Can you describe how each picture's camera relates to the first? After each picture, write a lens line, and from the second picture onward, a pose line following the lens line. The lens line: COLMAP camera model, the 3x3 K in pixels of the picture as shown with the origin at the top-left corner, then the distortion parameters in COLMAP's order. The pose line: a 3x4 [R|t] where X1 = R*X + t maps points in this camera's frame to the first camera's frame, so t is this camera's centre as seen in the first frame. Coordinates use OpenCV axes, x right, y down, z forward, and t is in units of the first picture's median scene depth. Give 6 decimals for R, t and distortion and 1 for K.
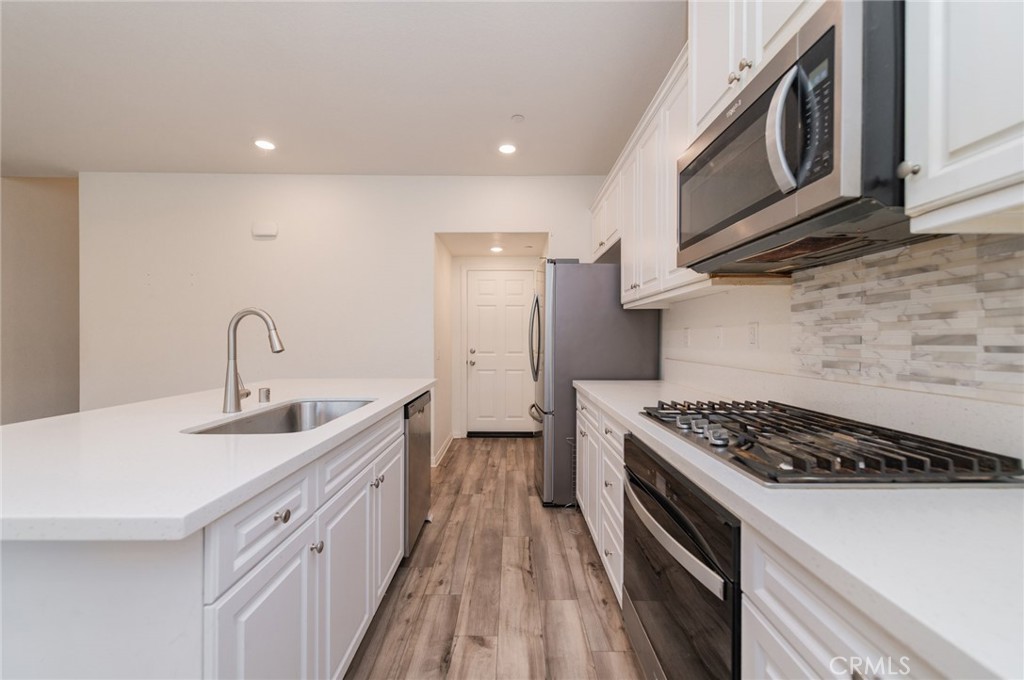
lens RADIAL K [[400.6, 0, 509.3], [0, 400.6, 341.2], [0, 0, 1]] dist [0.014263, -0.003328]
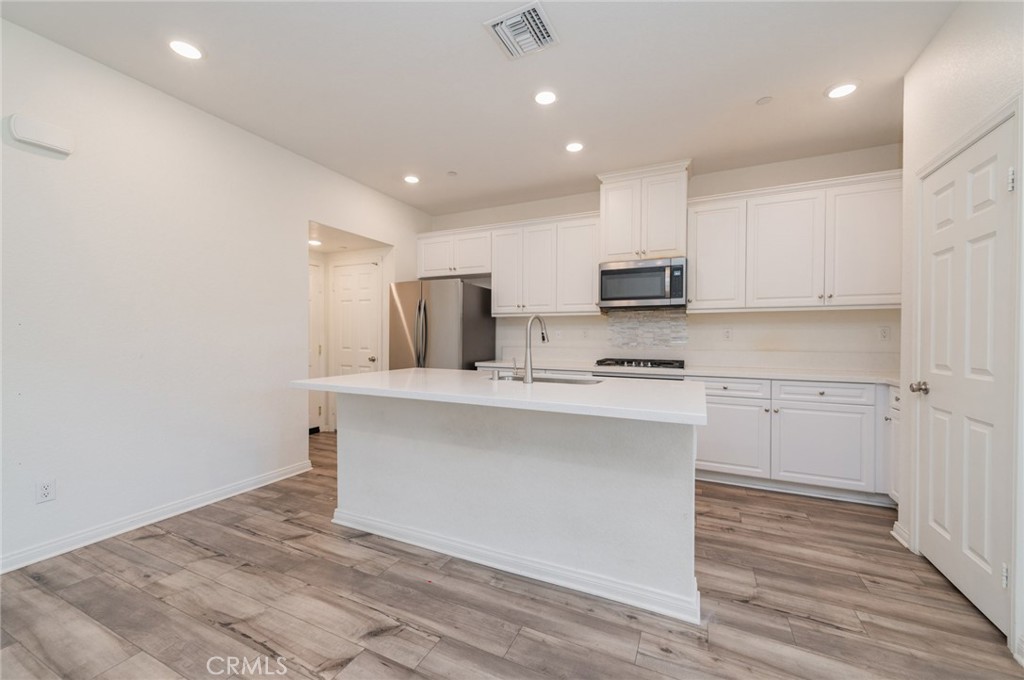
lens RADIAL K [[400.6, 0, 512.6], [0, 400.6, 336.4], [0, 0, 1]] dist [0.014263, -0.003328]
pose [[0.428989, 0.001948, 0.903308, -1.453659], [0.000772, 0.999997, -0.002523, 0.005344], [-0.903309, 0.001779, 0.428986, 0.291203]]
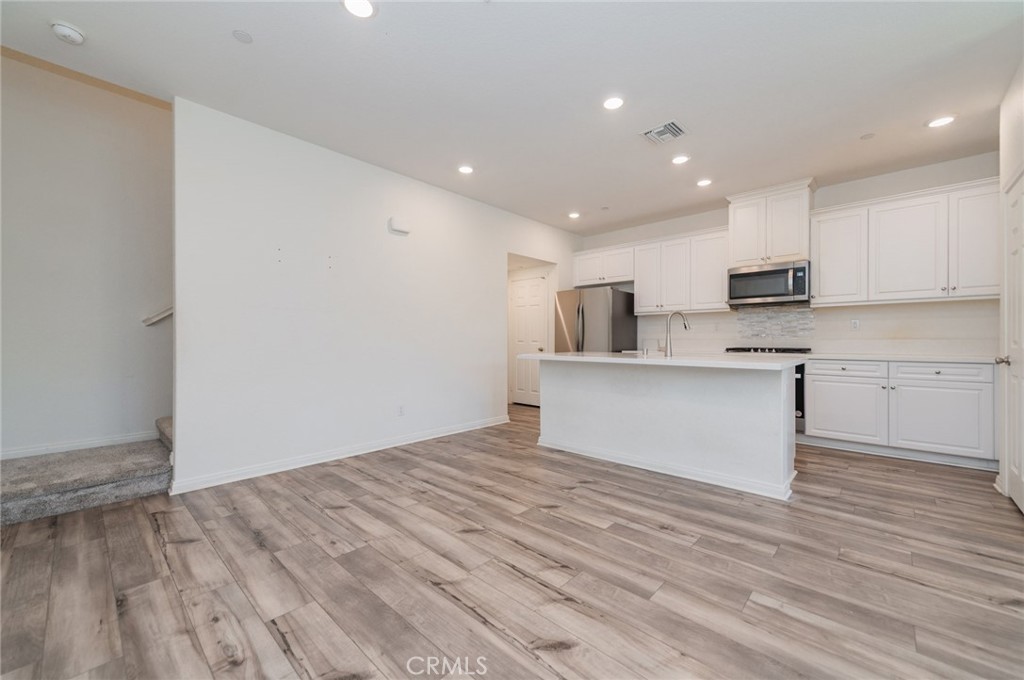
lens RADIAL K [[400.6, 0, 518.0], [0, 400.6, 339.6], [0, 0, 1]] dist [0.014263, -0.003328]
pose [[0.679716, -0.001923, 0.733473, -2.052946], [0.006142, 0.999976, -0.003070, 0.059639], [-0.733450, 0.006591, 0.679712, 0.063357]]
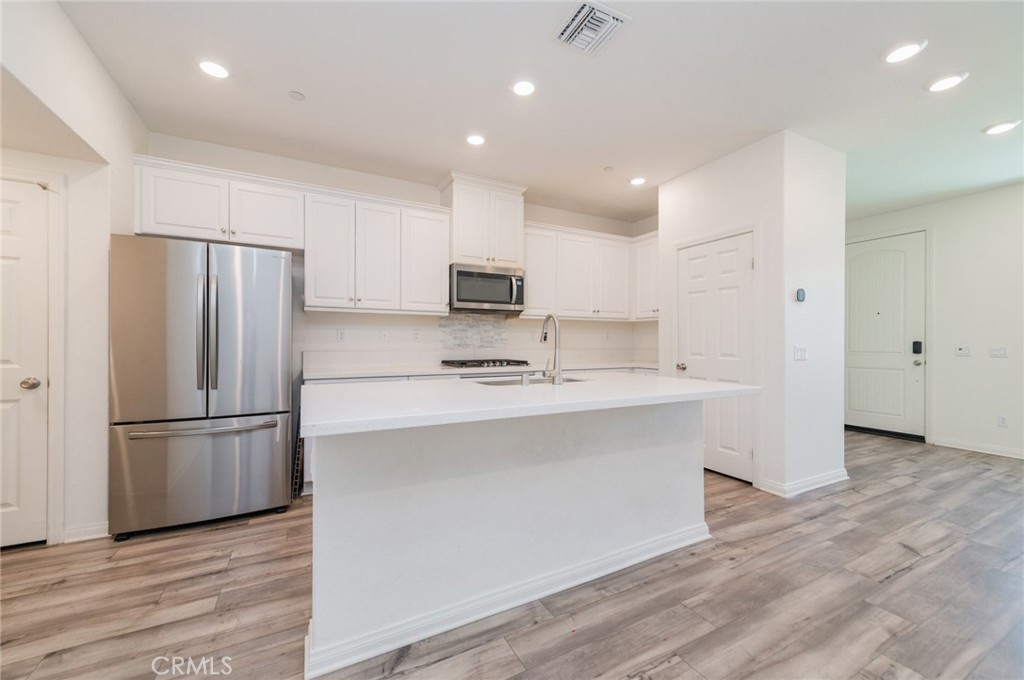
lens RADIAL K [[400.6, 0, 512.4], [0, 400.6, 339.2], [0, 0, 1]] dist [0.014263, -0.003328]
pose [[-0.467032, 0.003912, 0.884232, -1.329592], [0.001569, 0.999992, -0.003595, 0.013700], [-0.884239, -0.000292, -0.467034, 1.284520]]
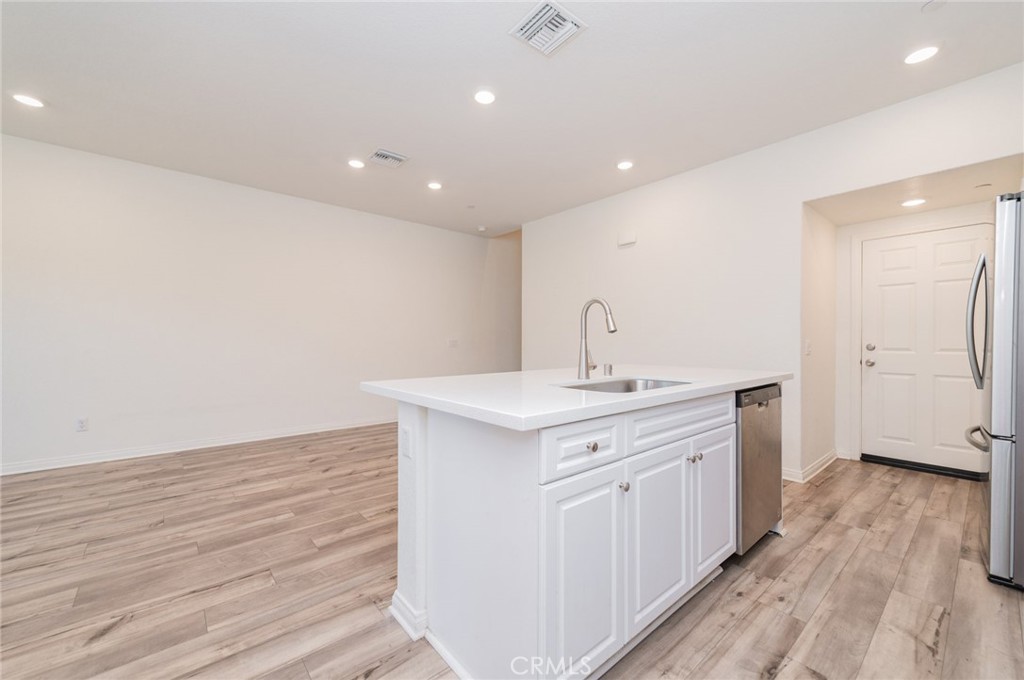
lens RADIAL K [[400.6, 0, 509.4], [0, 400.6, 345.9], [0, 0, 1]] dist [0.014263, -0.003328]
pose [[0.648151, 0.010555, -0.761439, 0.102155], [-0.005486, 0.999943, 0.009191, 0.040962], [0.761492, -0.001780, 0.648171, -0.017723]]
